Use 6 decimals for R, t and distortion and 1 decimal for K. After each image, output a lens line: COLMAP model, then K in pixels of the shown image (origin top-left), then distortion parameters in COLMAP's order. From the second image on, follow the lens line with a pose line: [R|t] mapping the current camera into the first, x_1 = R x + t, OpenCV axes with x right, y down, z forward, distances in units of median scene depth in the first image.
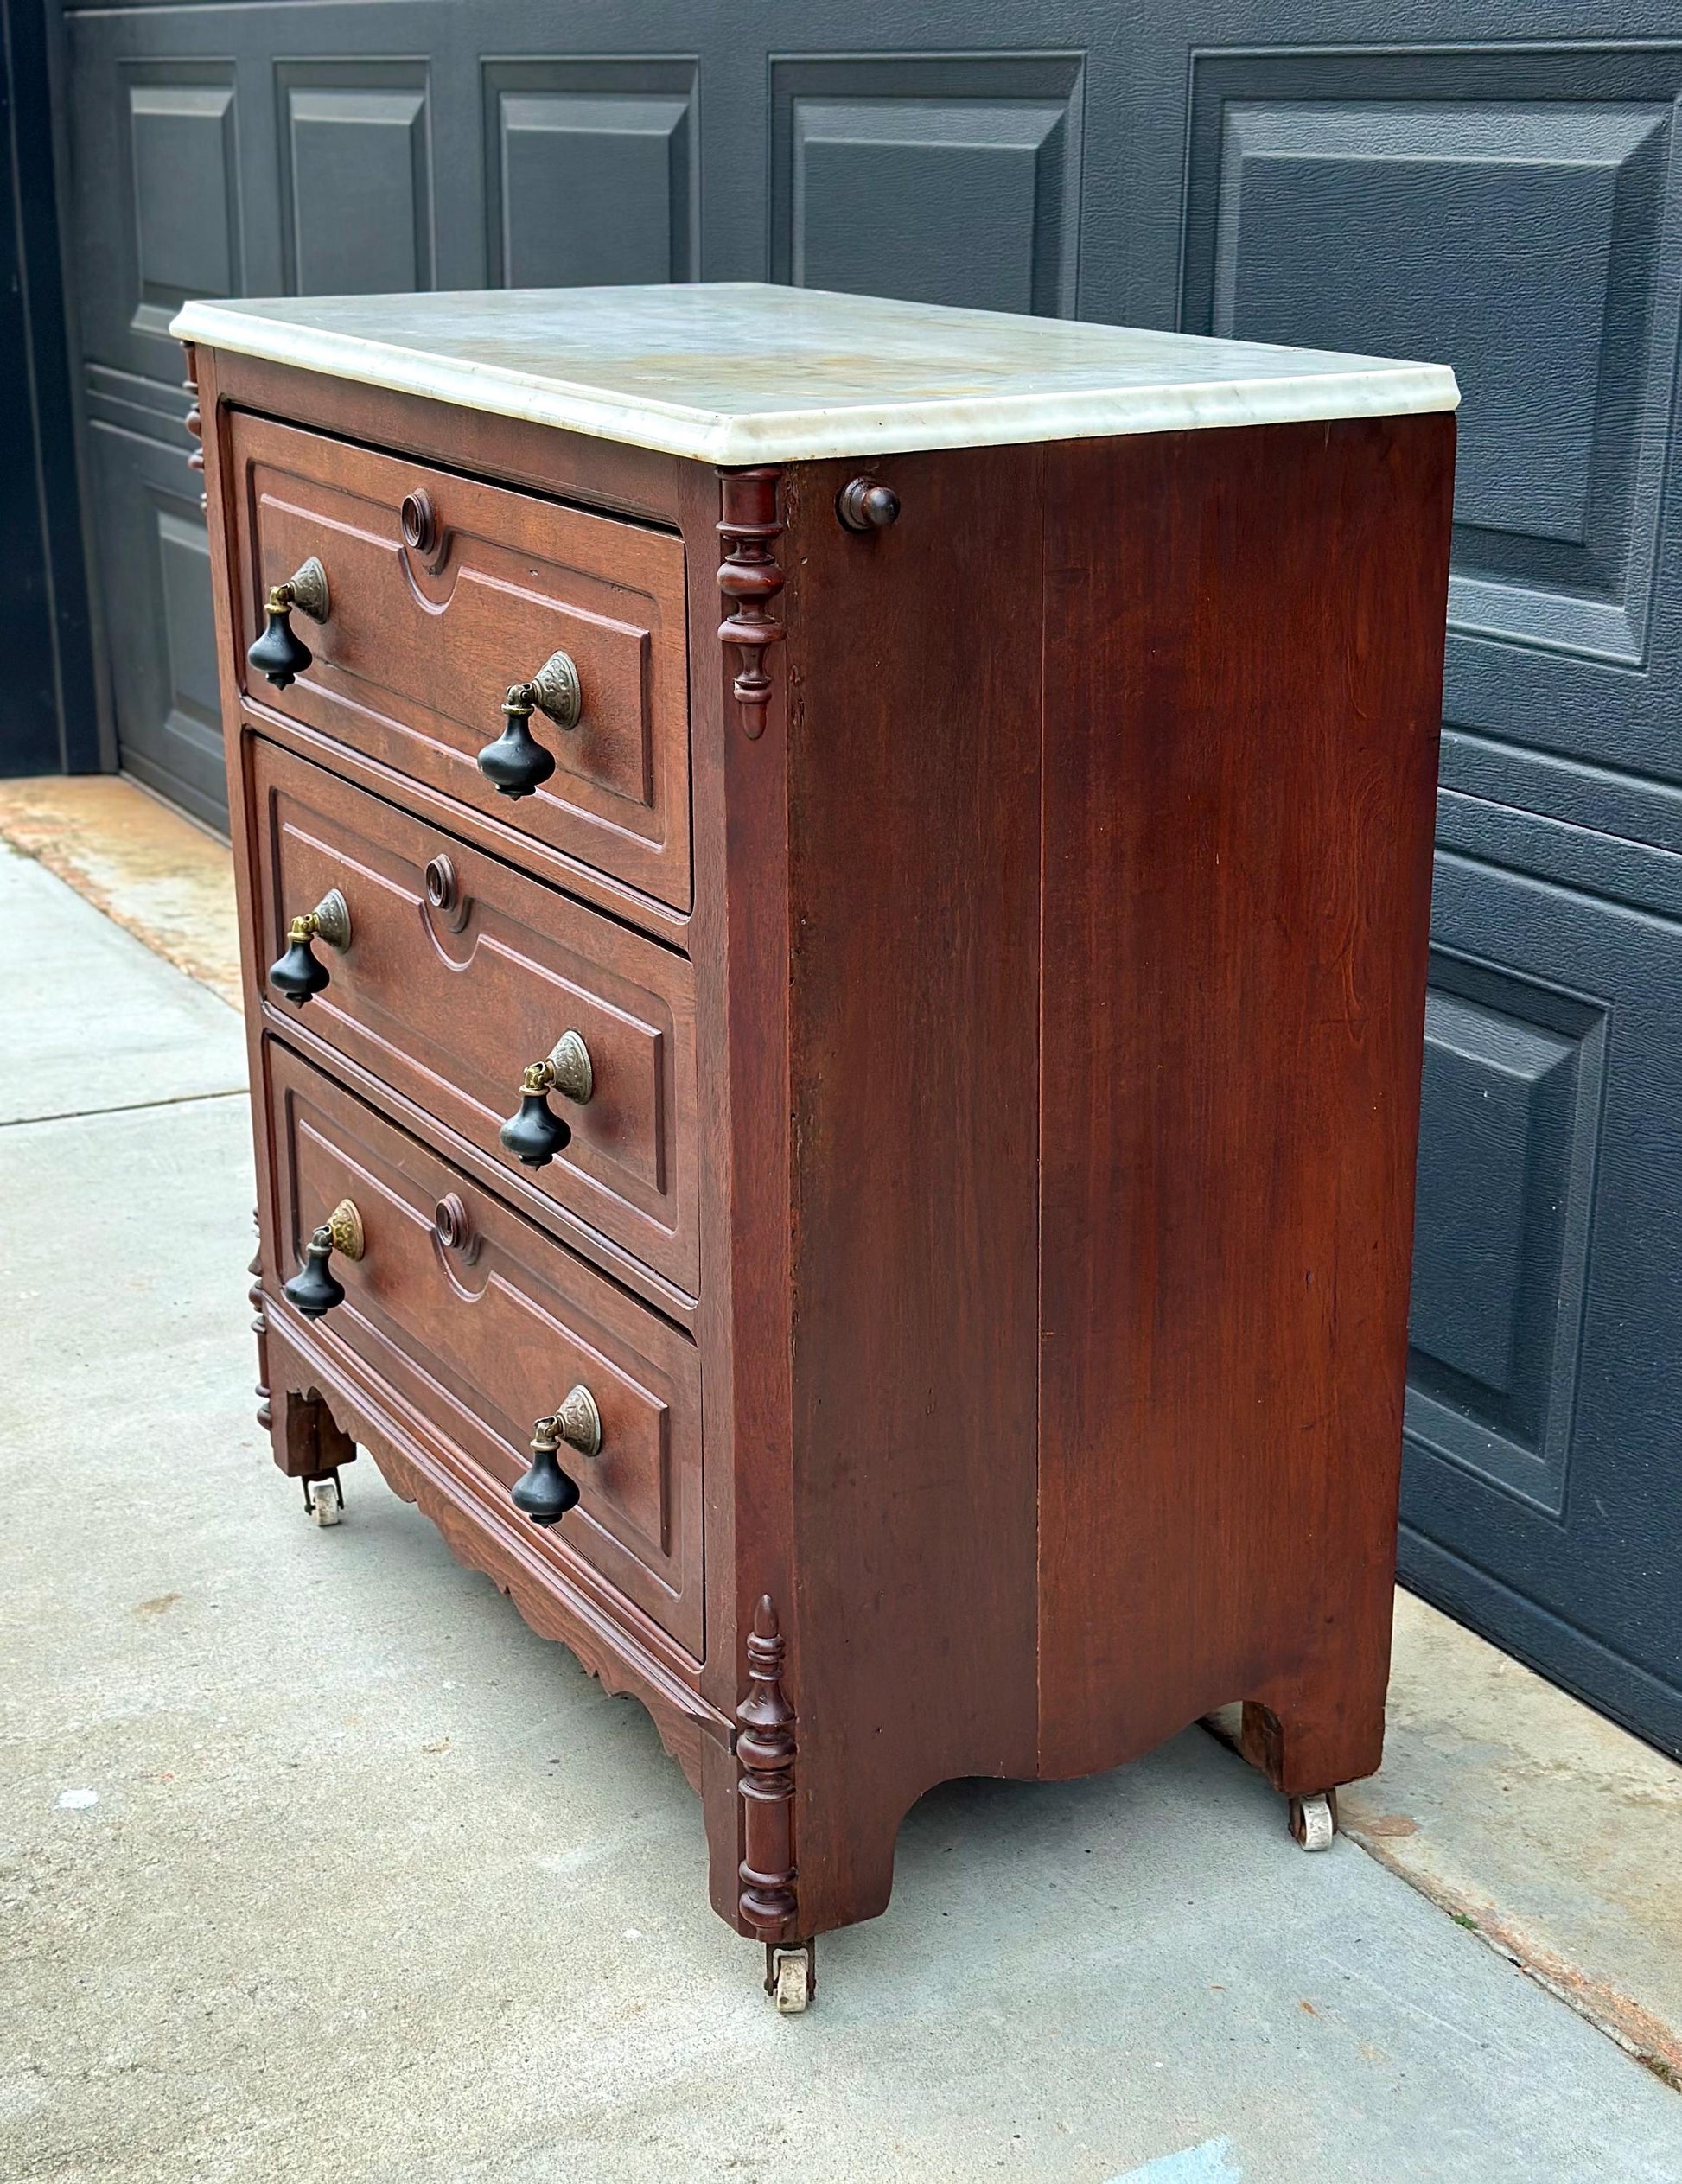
lens RADIAL K [[3240.0, 0, 907.1], [0, 3240.0, 1190.2], [0, 0, 1]] dist [0.138254, -0.079962]
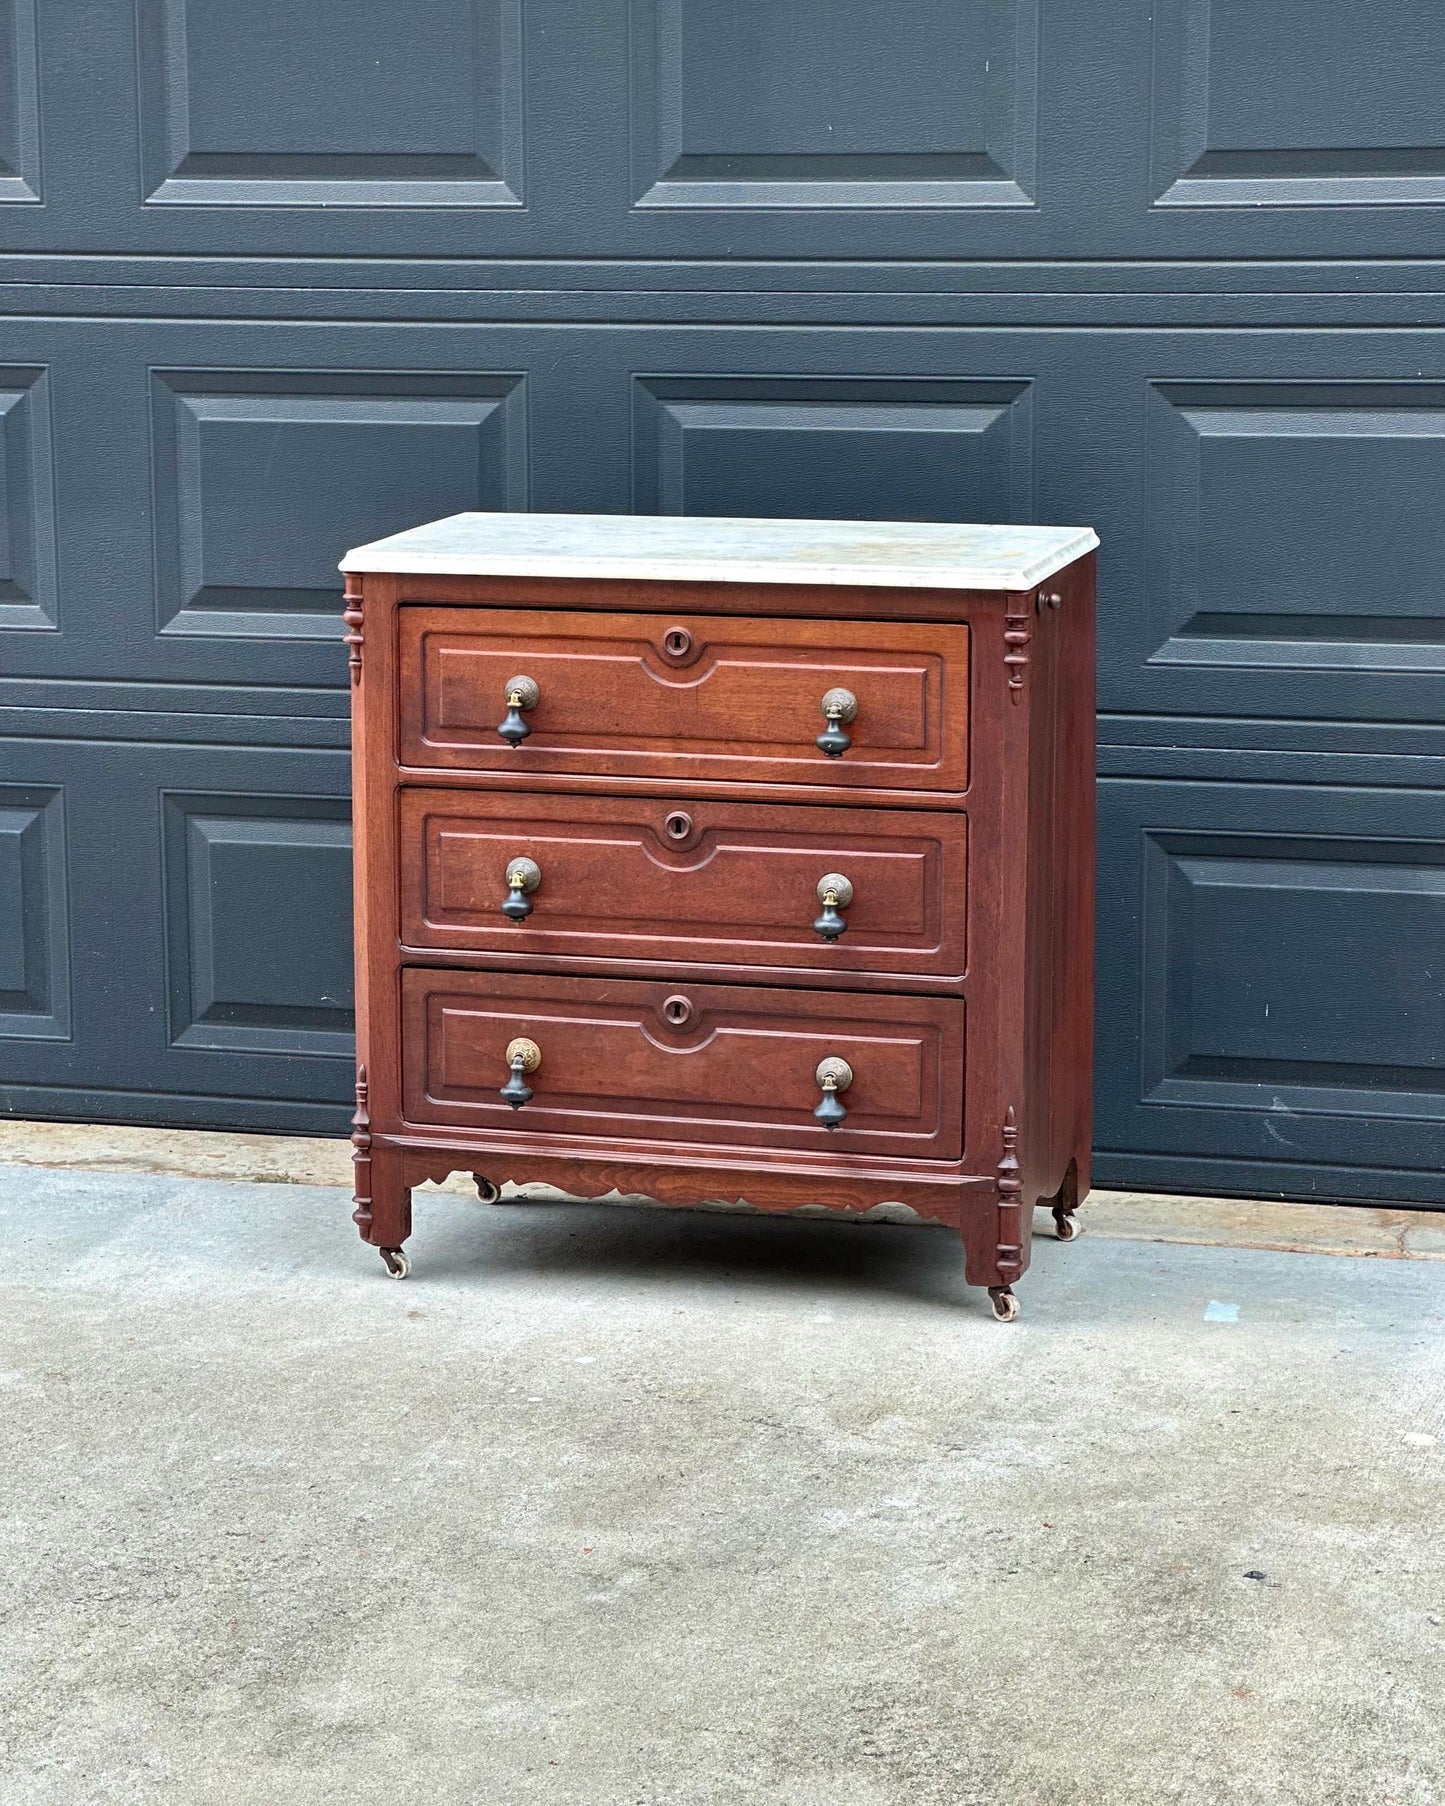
lens RADIAL K [[4310.6, 0, 722.5], [0, 4310.6, 903.0], [0, 0, 1]] dist [-0.401349, 9.609713]
pose [[0.708990, -0.140893, 0.691001, -1.829757], [0.235304, 0.970950, -0.043457, 0.063744], [-0.664804, 0.193406, 0.721547, -0.813671]]
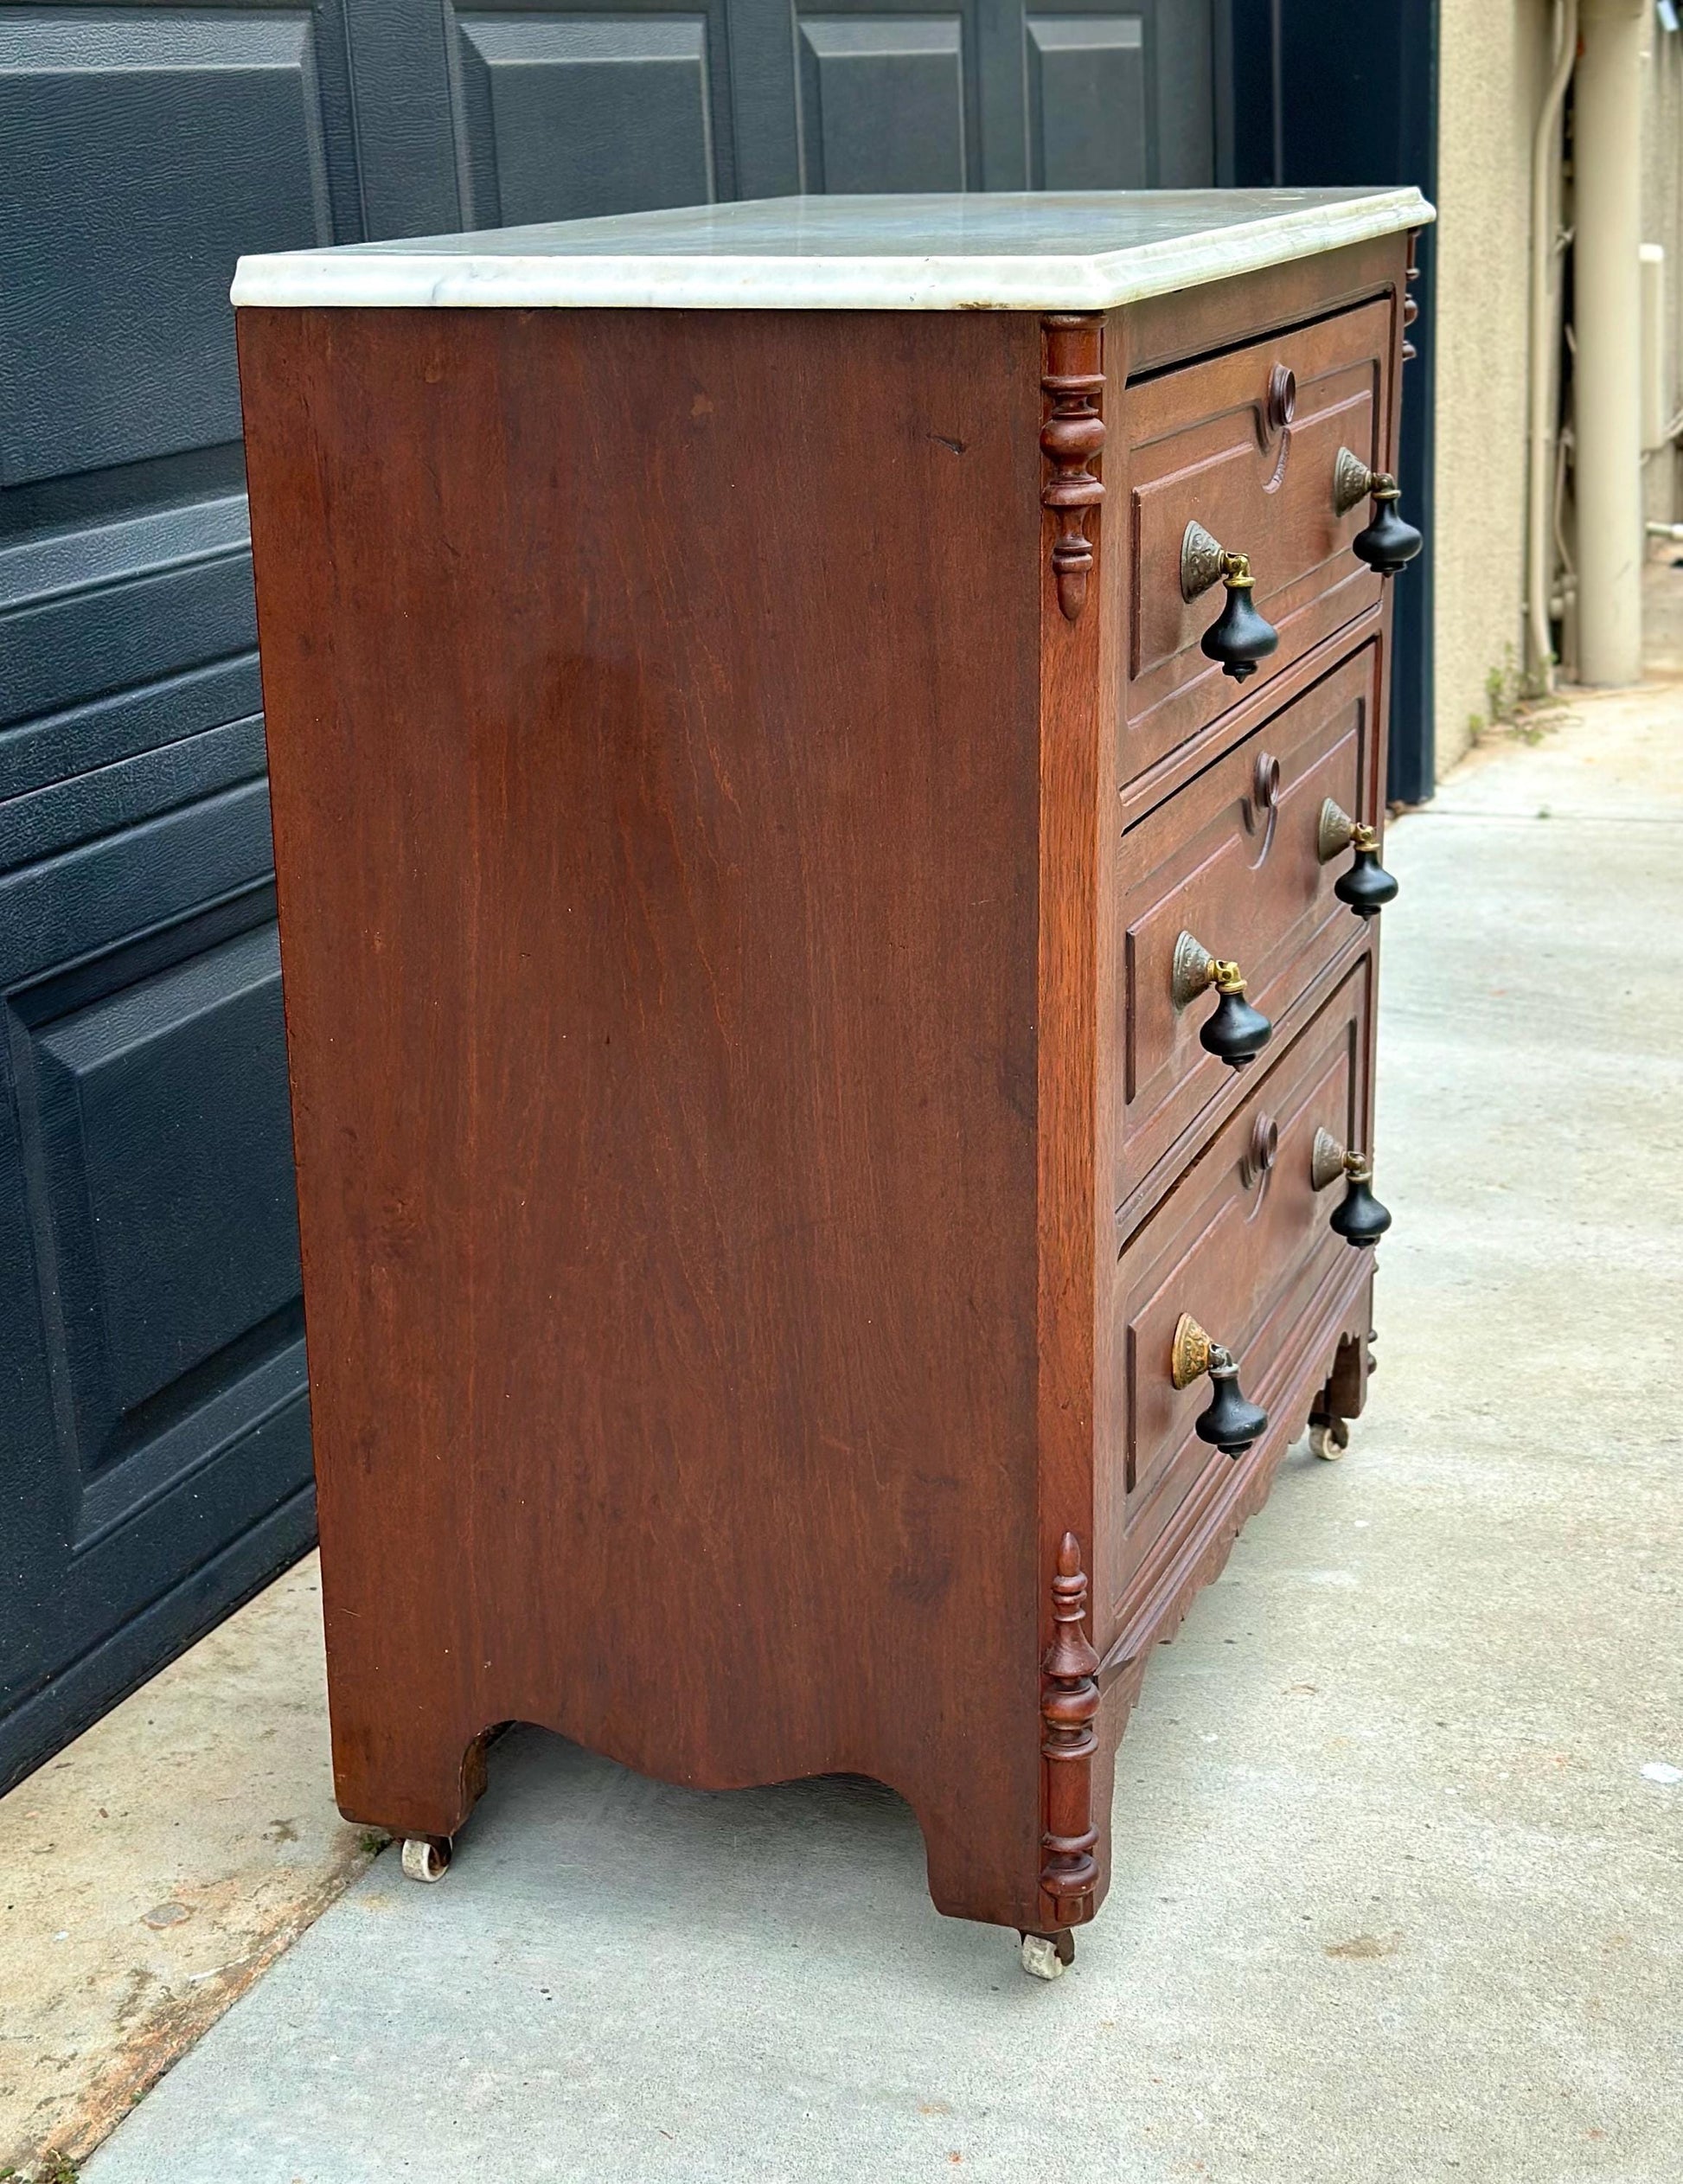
lens RADIAL K [[3448.5, 0, 758.5], [0, 3448.5, 1176.7], [0, 0, 1]] dist [0.126771, -0.065410]
pose [[-0.638796, -0.216115, 0.738399, -0.800416], [0.276079, 0.831433, 0.482183, -0.513550], [-0.718136, 0.511873, -0.471451, 1.599588]]
